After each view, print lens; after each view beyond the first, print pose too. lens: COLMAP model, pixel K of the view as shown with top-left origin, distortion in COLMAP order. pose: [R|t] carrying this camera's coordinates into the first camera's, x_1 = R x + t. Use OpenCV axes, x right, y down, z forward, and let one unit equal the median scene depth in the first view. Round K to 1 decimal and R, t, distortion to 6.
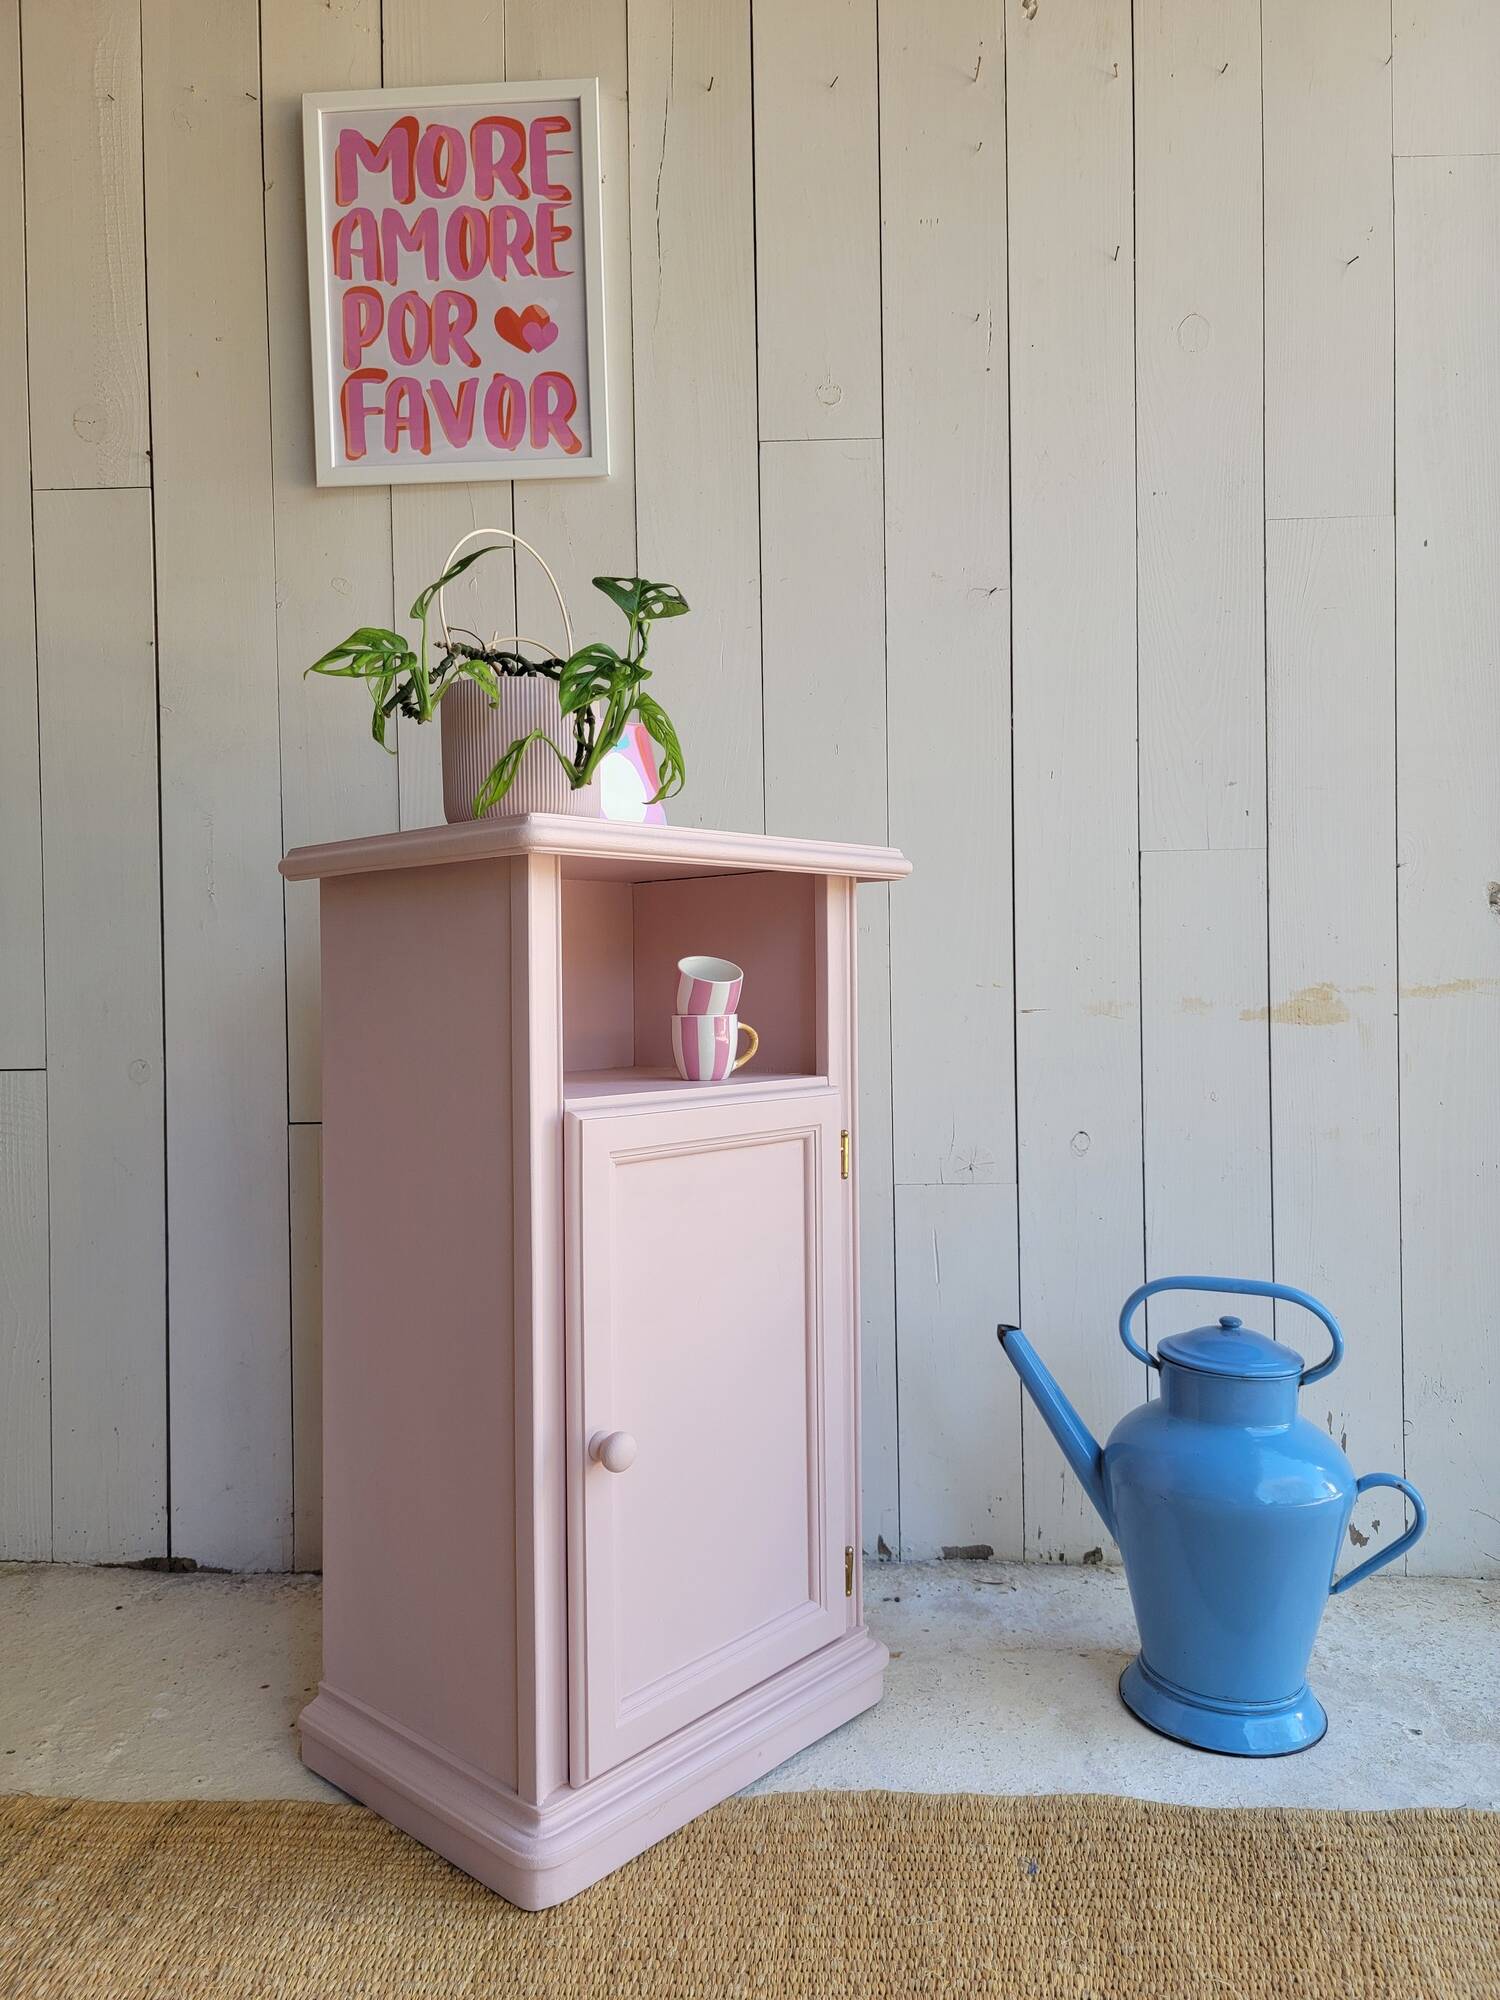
lens RADIAL K [[1429.1, 0, 768.1], [0, 1429.1, 994.9], [0, 0, 1]] dist [0.052537, -0.061074]
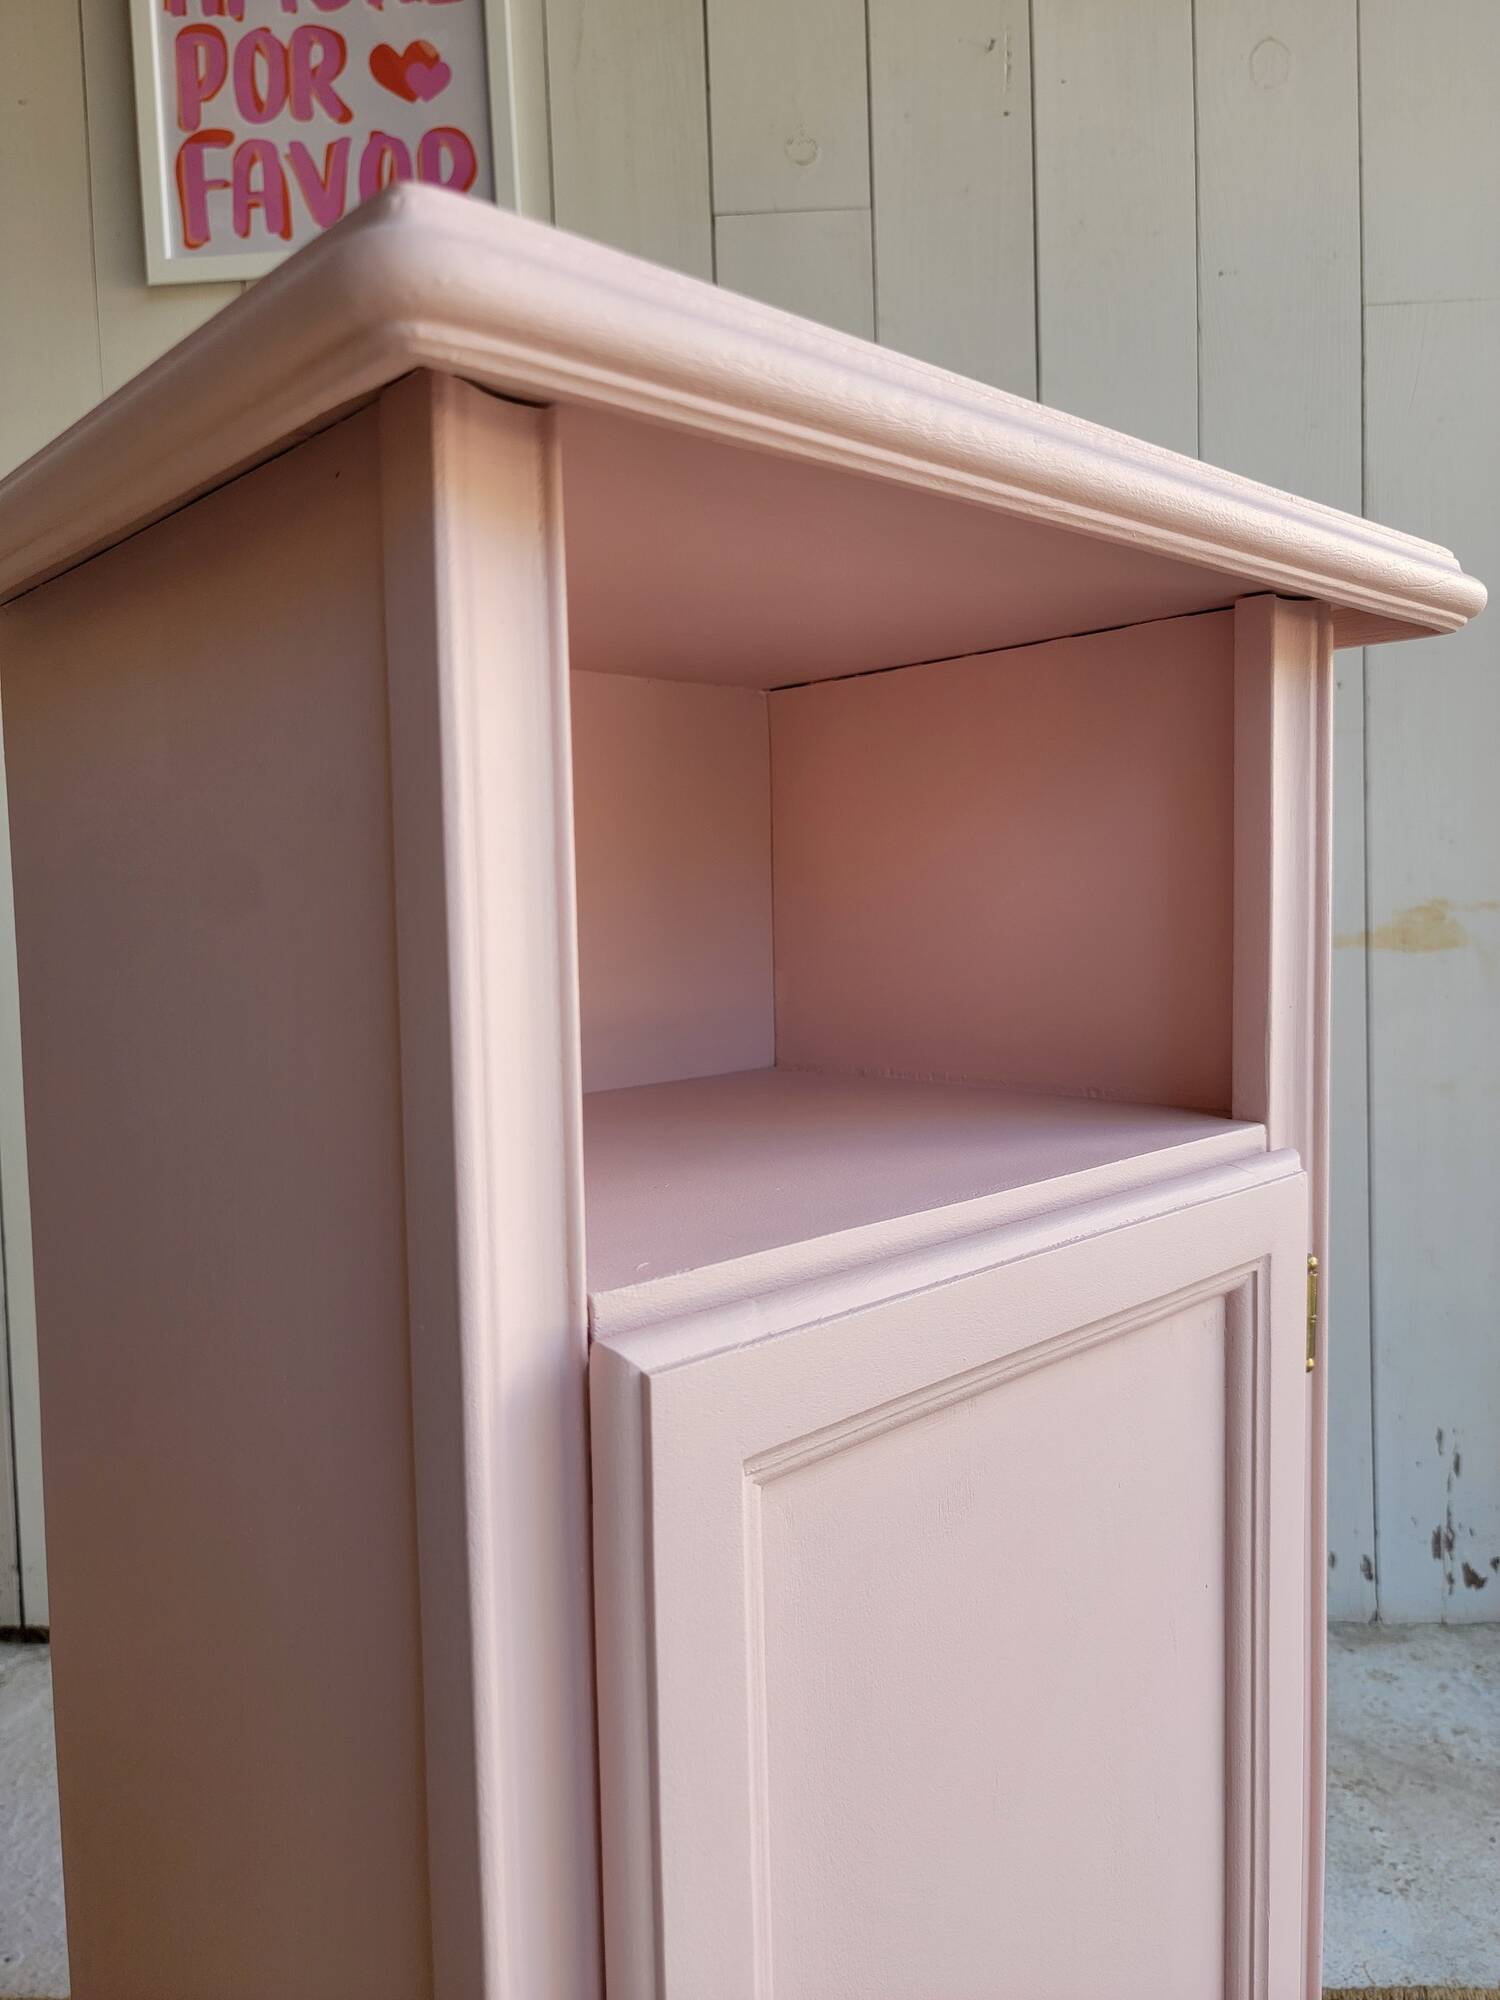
lens RADIAL K [[1429.1, 0, 772.6], [0, 1429.1, 1013.3], [0, 0, 1]] dist [0.052537, -0.061074]
pose [[0.999832, -0.018108, 0.002882, 0.015726], [0.017952, 0.998726, 0.047154, 0.010586], [-0.003732, -0.047095, 0.998883, 0.199798]]
